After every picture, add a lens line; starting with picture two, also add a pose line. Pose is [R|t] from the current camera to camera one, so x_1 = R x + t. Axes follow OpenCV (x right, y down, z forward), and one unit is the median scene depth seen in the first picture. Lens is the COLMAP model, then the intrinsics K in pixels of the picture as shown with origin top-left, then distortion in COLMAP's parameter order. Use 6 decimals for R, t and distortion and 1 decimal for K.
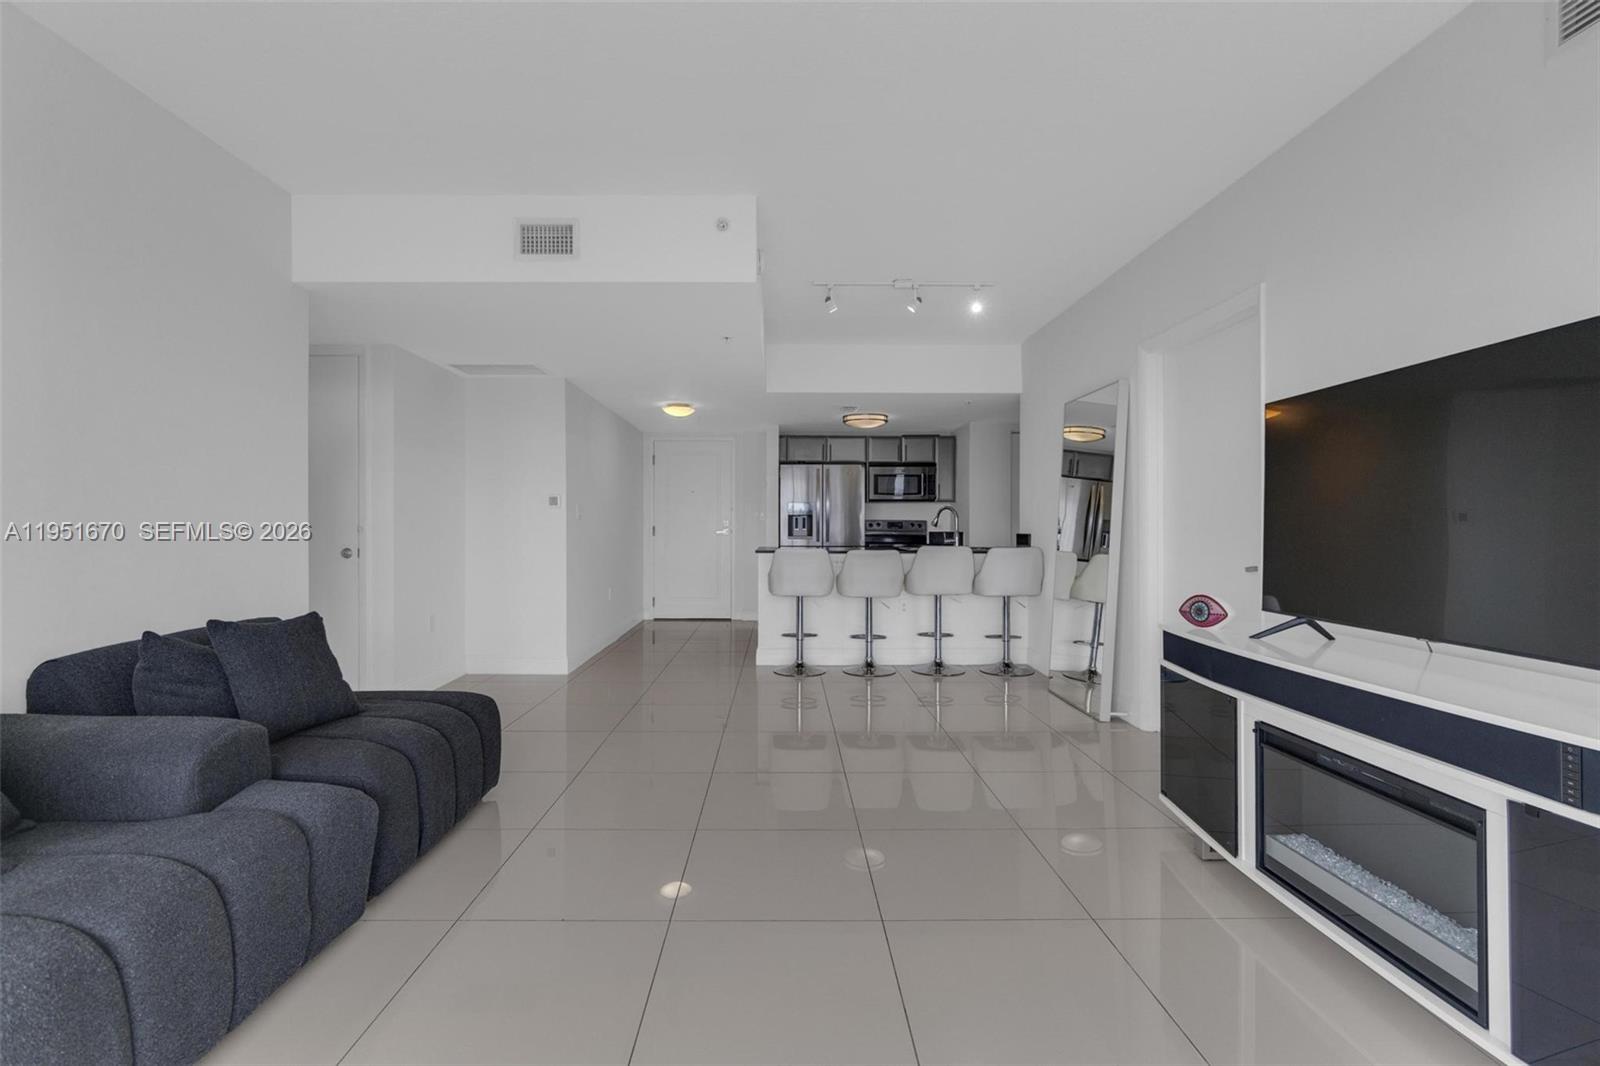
lens RADIAL K [[697.1, 0, 788.2], [0, 697.1, 527.3], [0, 0, 1]] dist [-0.007017, 0.001760]
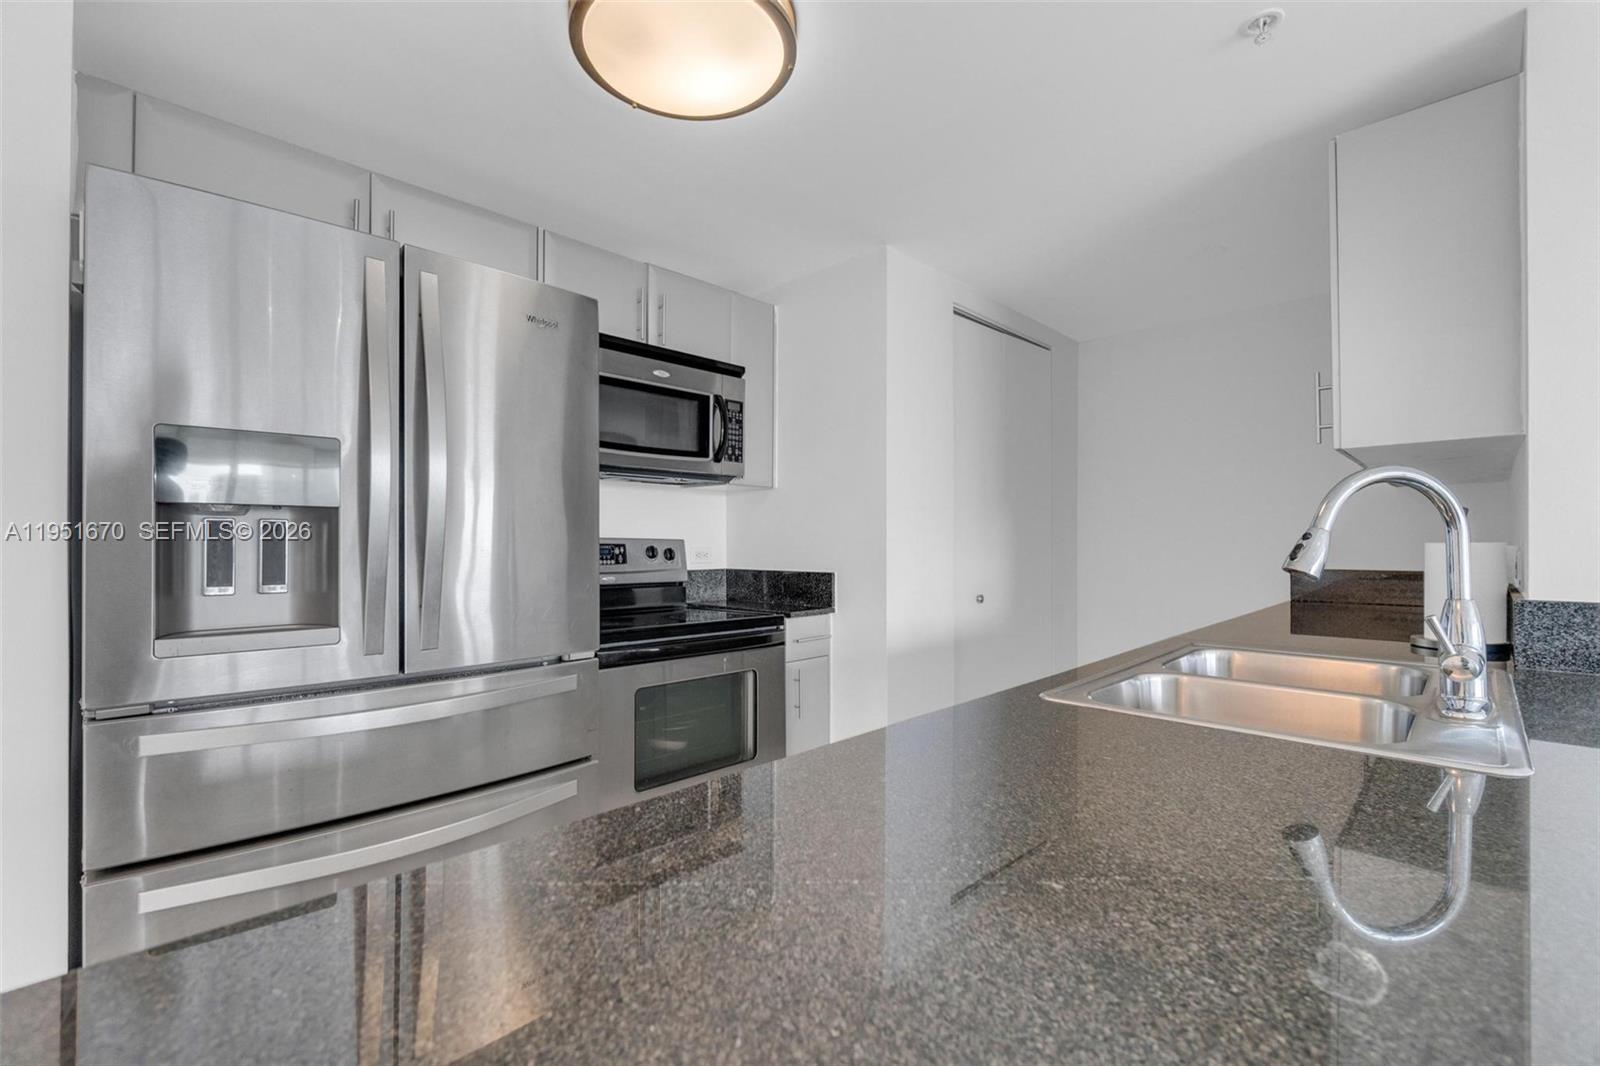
lens RADIAL K [[697.1, 0, 783.8], [0, 697.1, 538.0], [0, 0, 1]] dist [-0.007017, 0.001760]
pose [[0.708962, 0.004244, 0.705234, -0.012753], [0.001524, 0.999970, -0.007550, -0.011693], [-0.705245, 0.006427, 0.708935, 1.071827]]
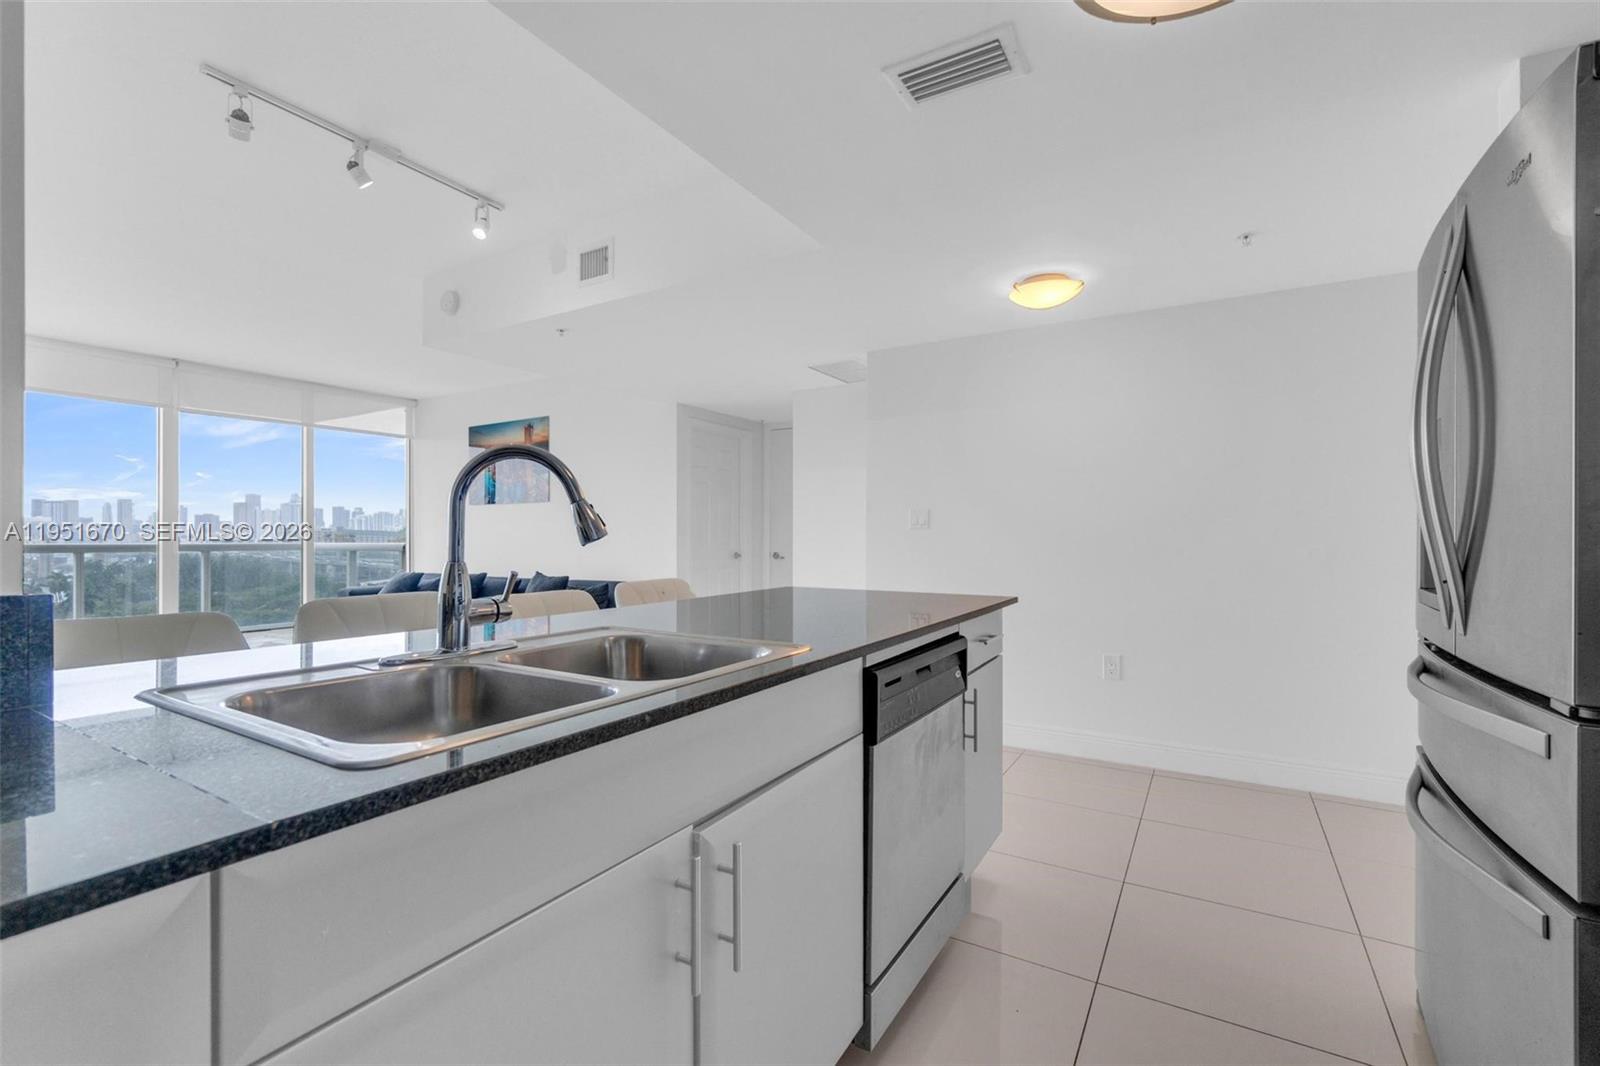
lens RADIAL K [[697.1, 0, 794.2], [0, 697.1, 538.1], [0, 0, 1]] dist [-0.007017, 0.001760]
pose [[-0.521431, -0.000150, -0.853294, 0.382490], [-0.003656, 0.999991, 0.002059, -0.004176], [0.853286, 0.004193, -0.521427, 1.278662]]
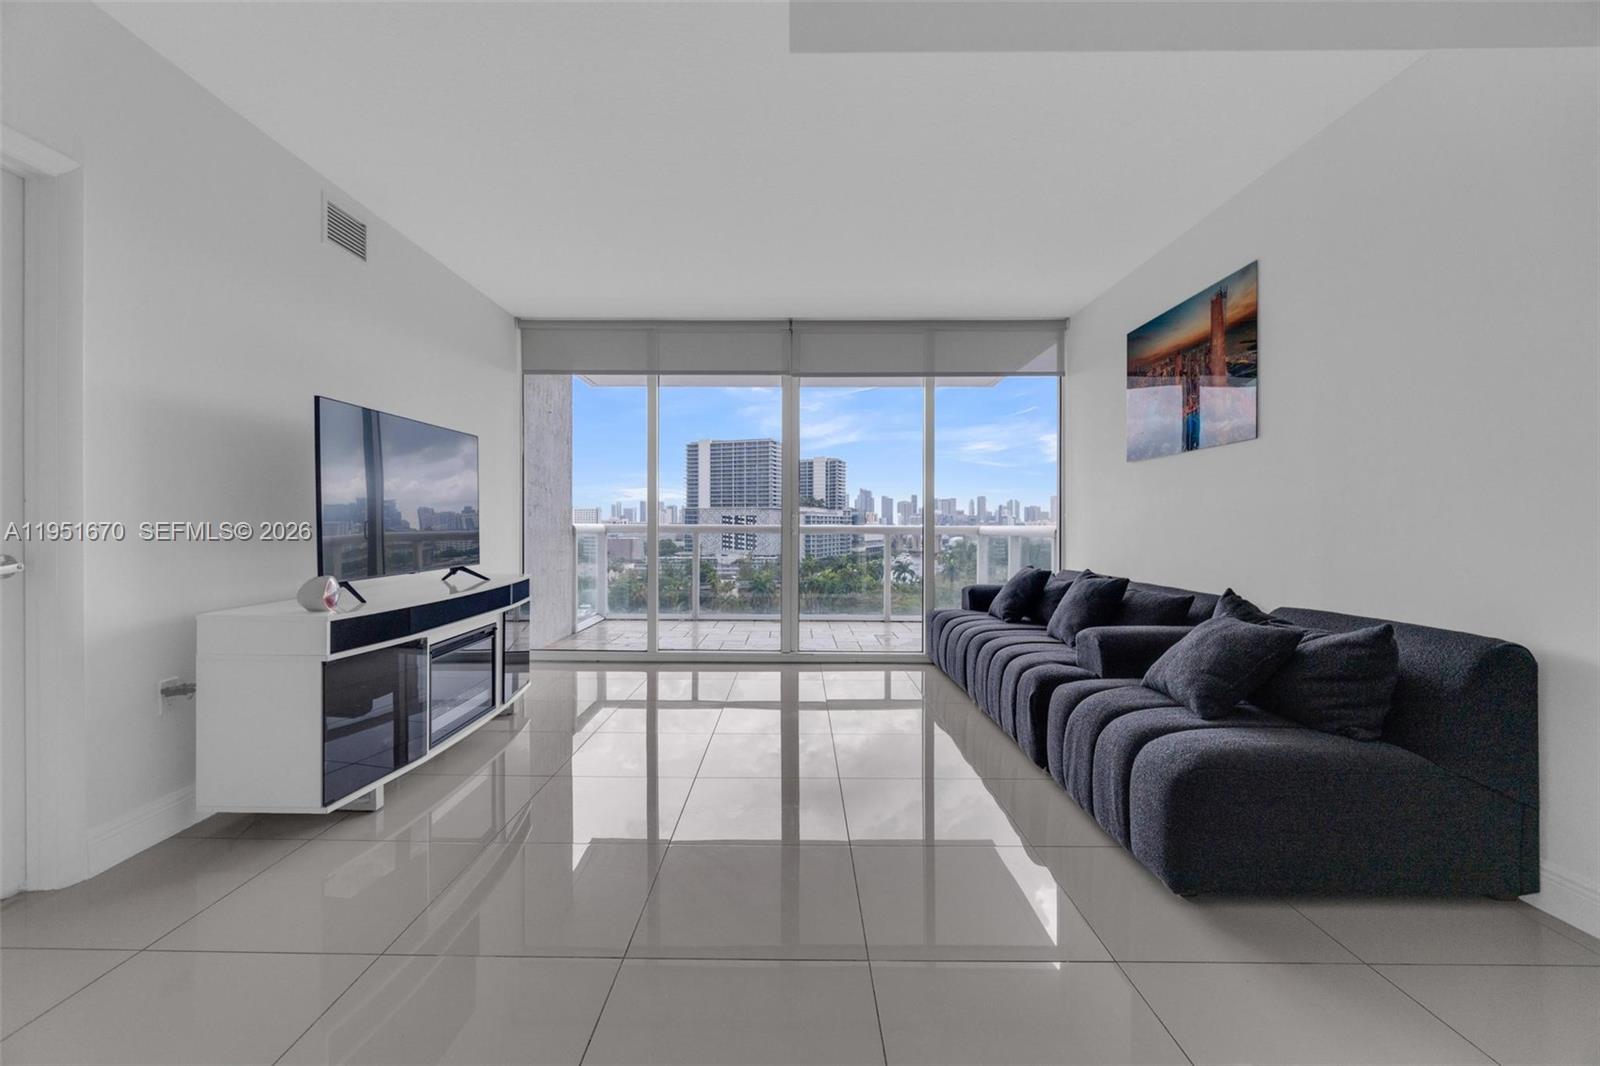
lens RADIAL K [[697.1, 0, 789.5], [0, 697.1, 517.3], [0, 0, 1]] dist [-0.007017, 0.001760]
pose [[-0.999853, -0.002560, 0.016932, -0.035277], [-0.002683, 0.999970, -0.007295, 0.007781], [-0.016913, -0.007340, -0.999830, 0.879293]]
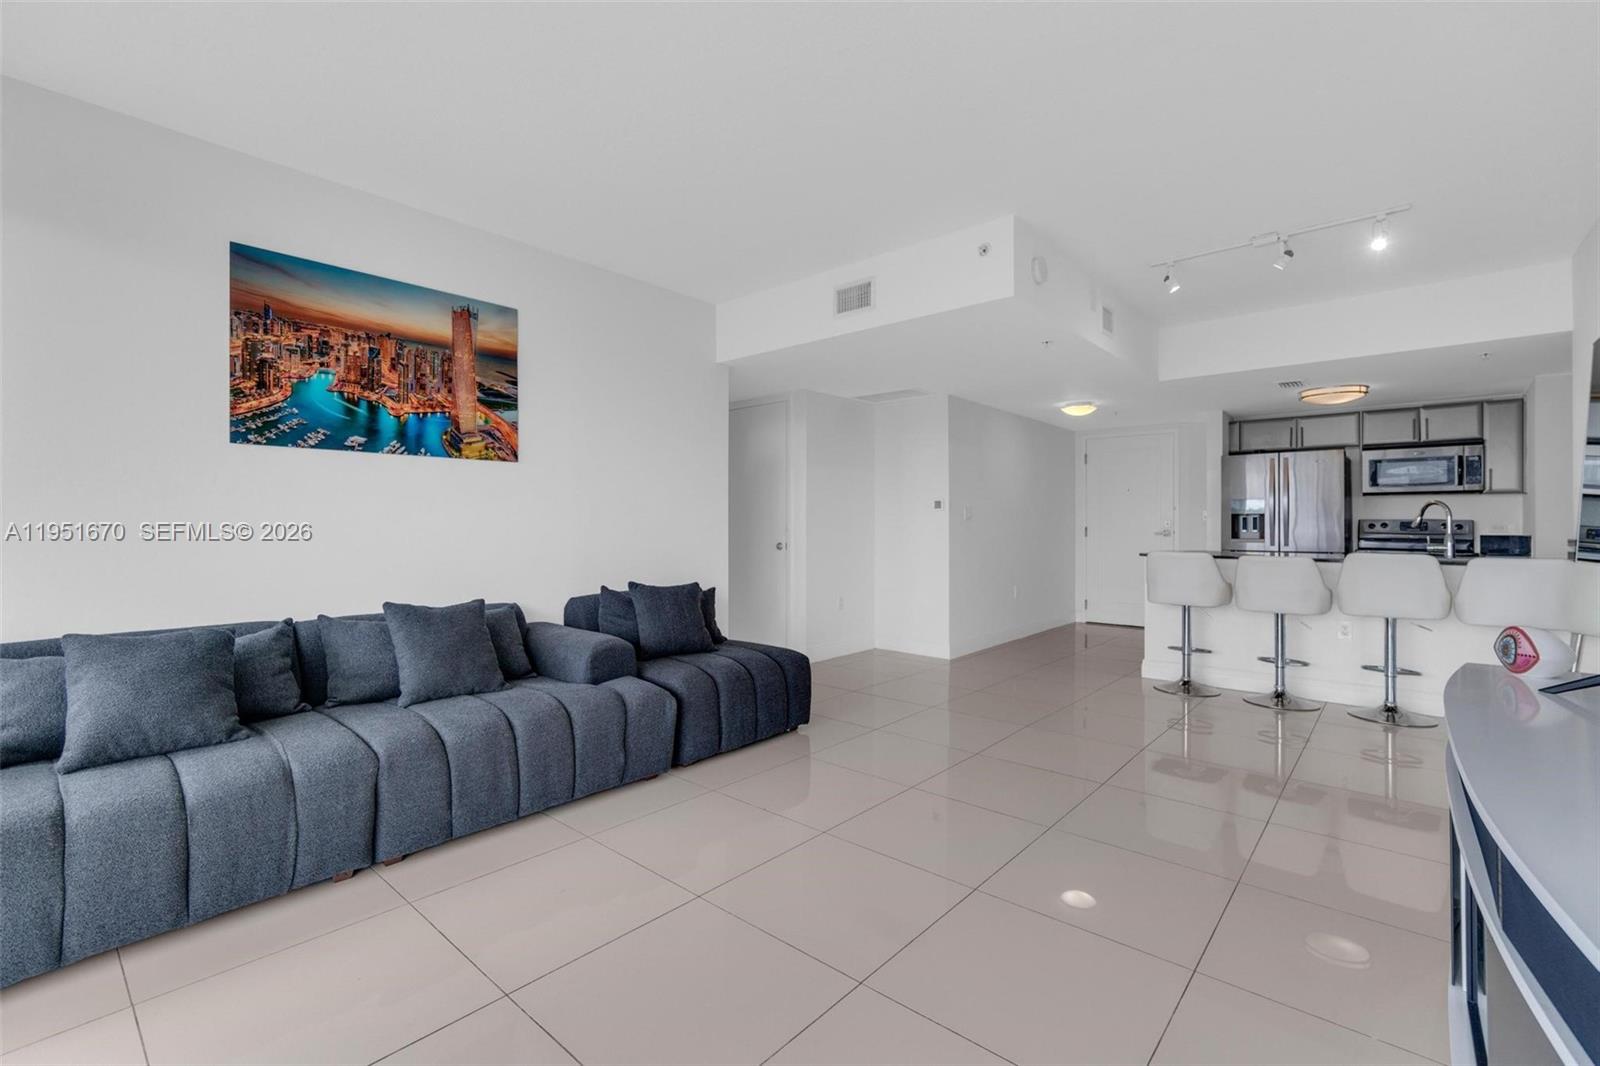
lens RADIAL K [[697.1, 0, 792.2], [0, 697.1, 519.4], [0, 0, 1]] dist [-0.007017, 0.001760]
pose [[0.743642, -0.005237, -0.668558, 0.230060], [-0.002672, 0.999938, -0.010805, -0.000602], [0.668573, 0.009821, 0.743582, -0.001793]]
